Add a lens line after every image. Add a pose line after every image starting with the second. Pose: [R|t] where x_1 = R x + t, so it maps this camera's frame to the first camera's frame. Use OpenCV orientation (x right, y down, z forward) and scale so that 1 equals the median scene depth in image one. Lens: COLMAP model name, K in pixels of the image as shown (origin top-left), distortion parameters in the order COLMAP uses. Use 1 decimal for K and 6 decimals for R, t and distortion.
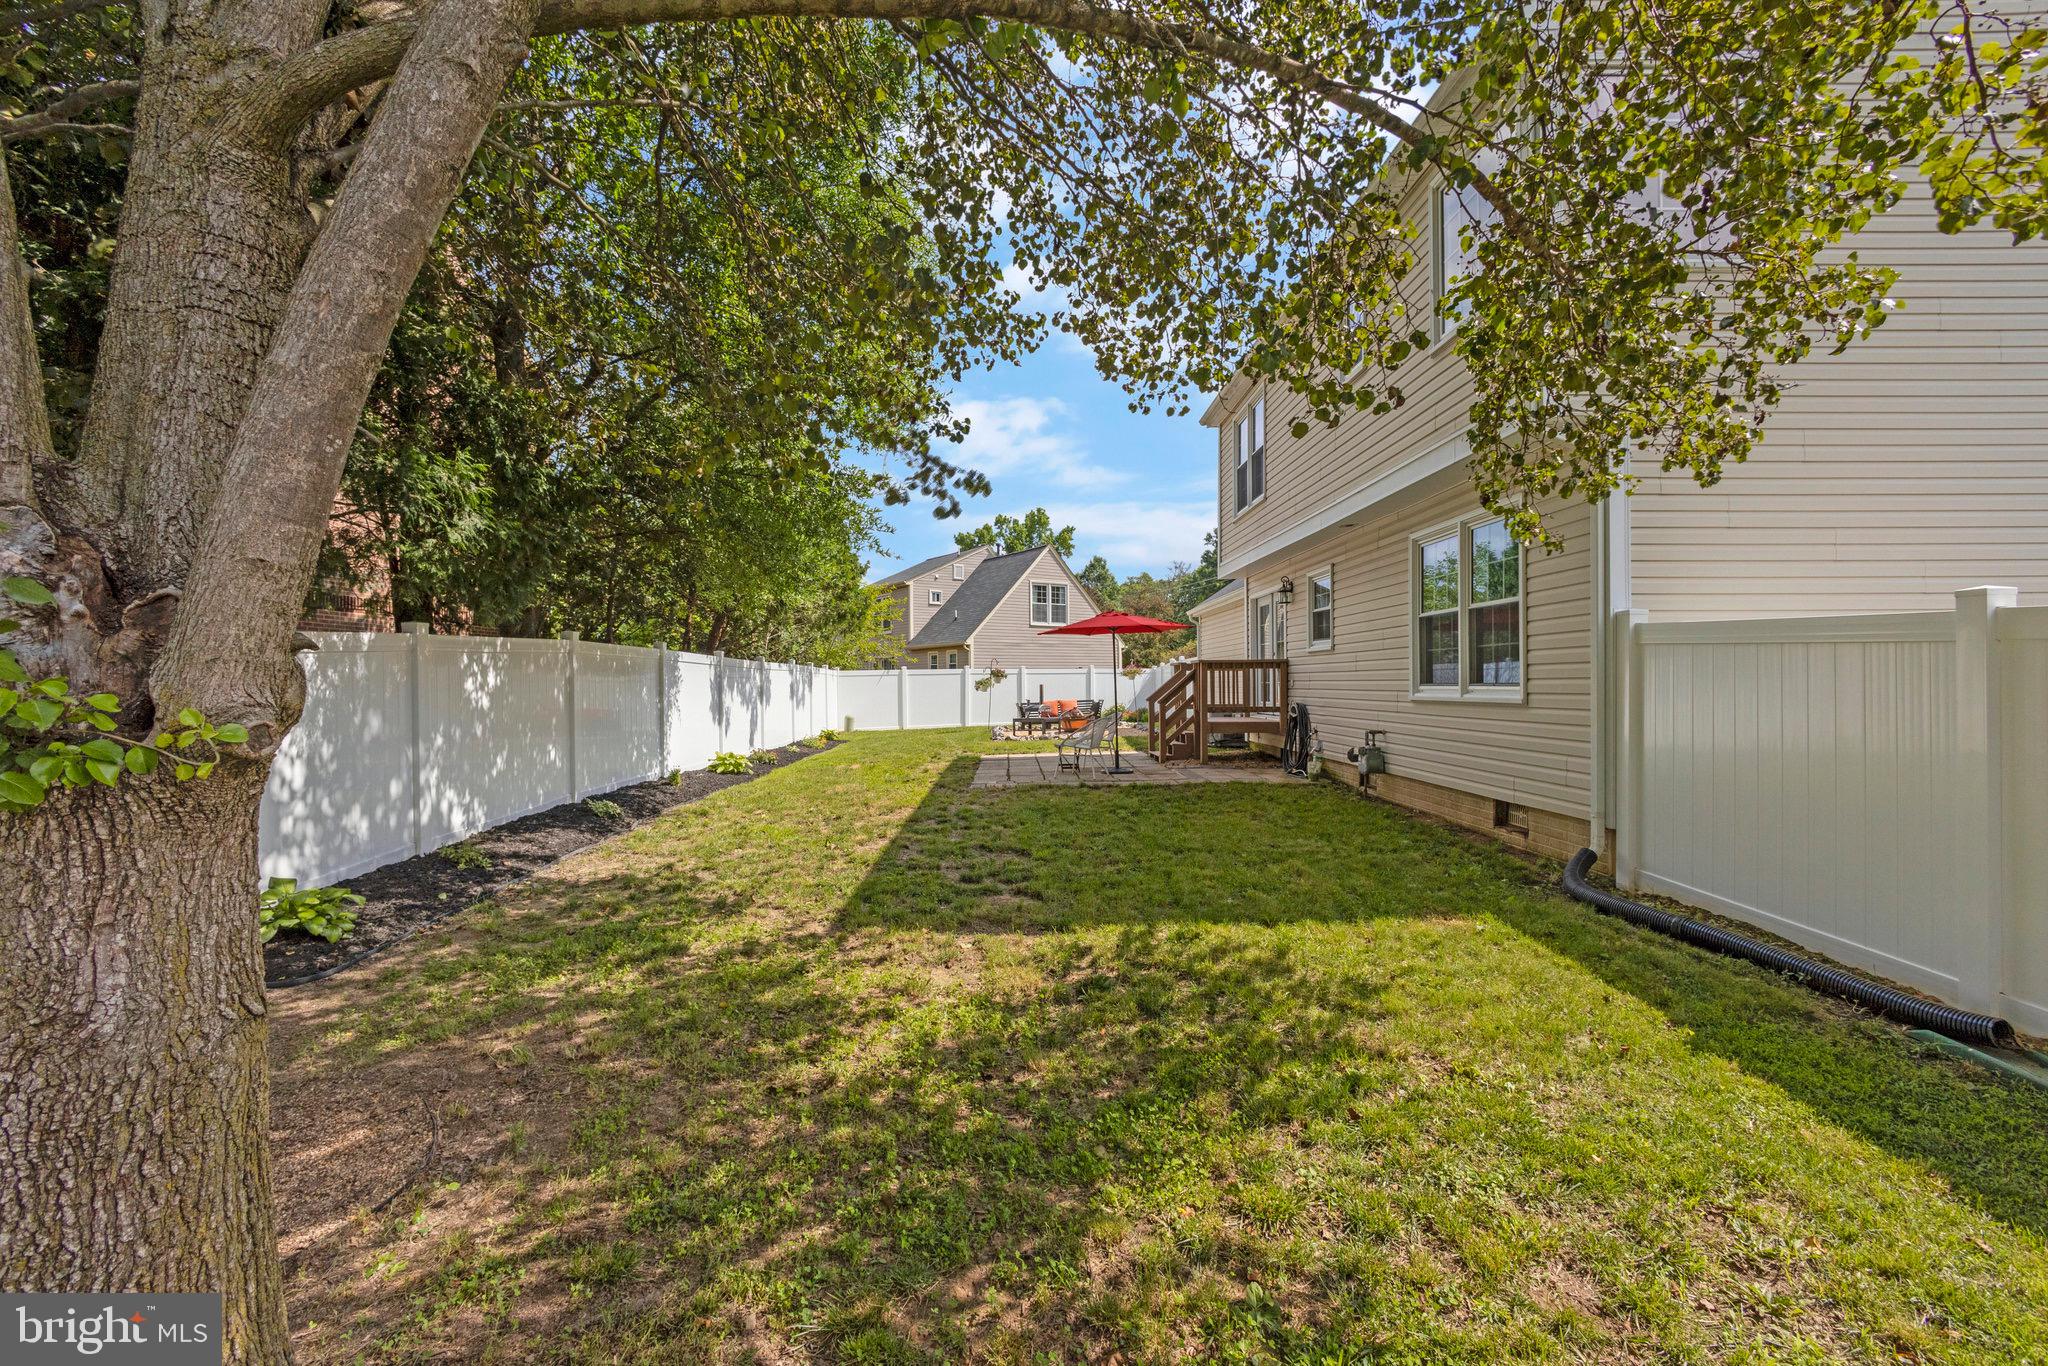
lens RADIAL K [[891.6, 0, 1034.7], [0, 891.6, 682.2], [0, 0, 1]] dist [-0.002749, -0.000134]
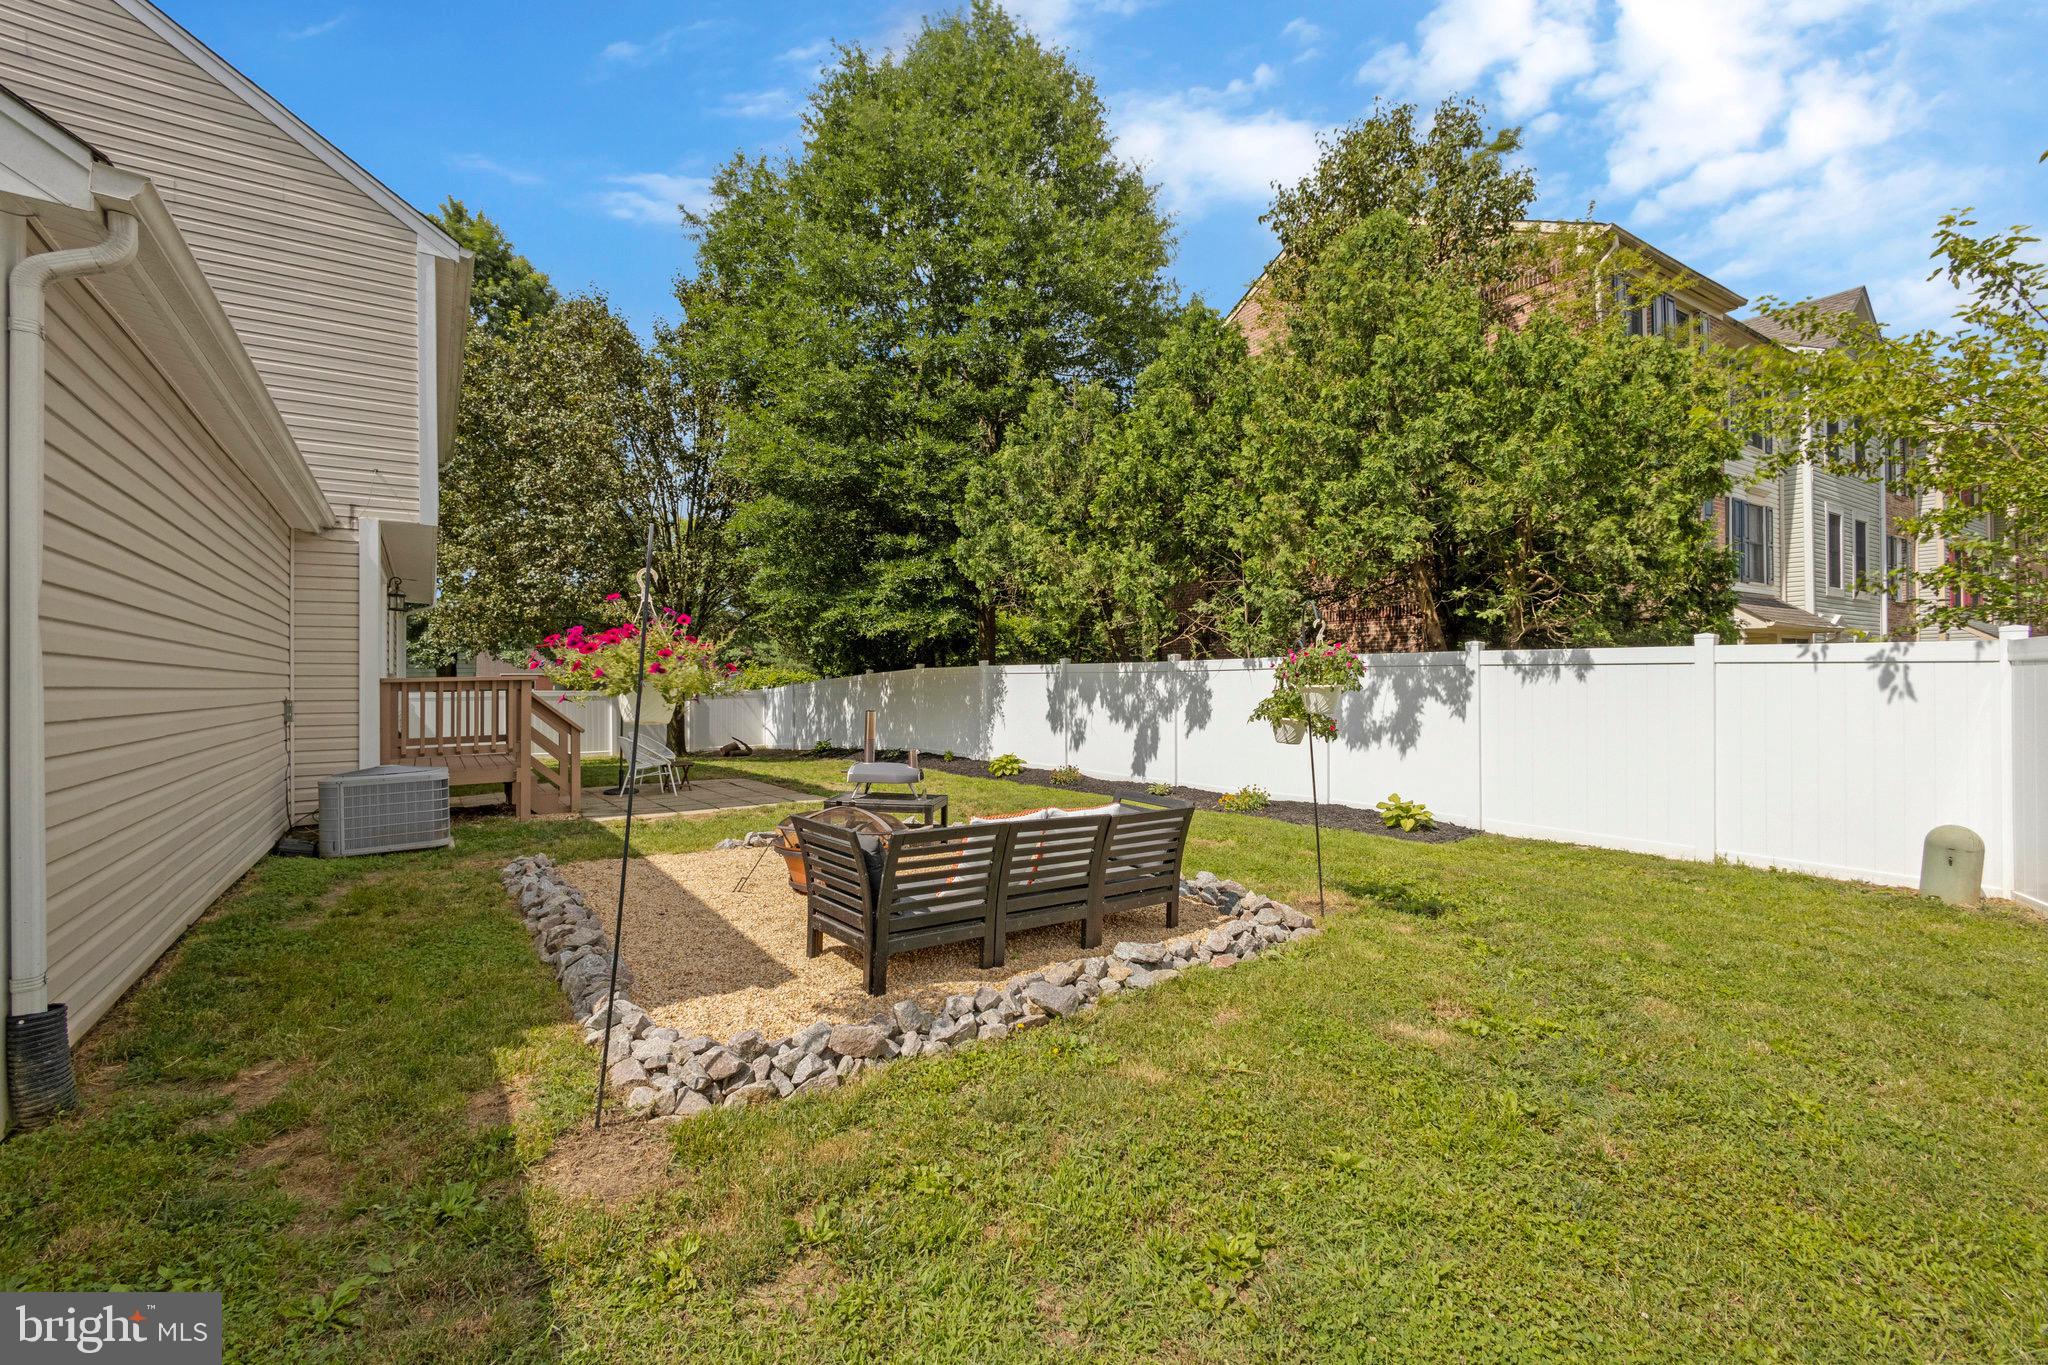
lens RADIAL K [[891.6, 0, 1022.5], [0, 891.6, 685.1], [0, 0, 1]] dist [-0.002749, -0.000134]
pose [[-0.840854, 0.015137, -0.541050, 0.224551], [0.017061, 0.999853, 0.001459, -0.009186], [0.540993, -0.008004, -0.840989, 1.928136]]
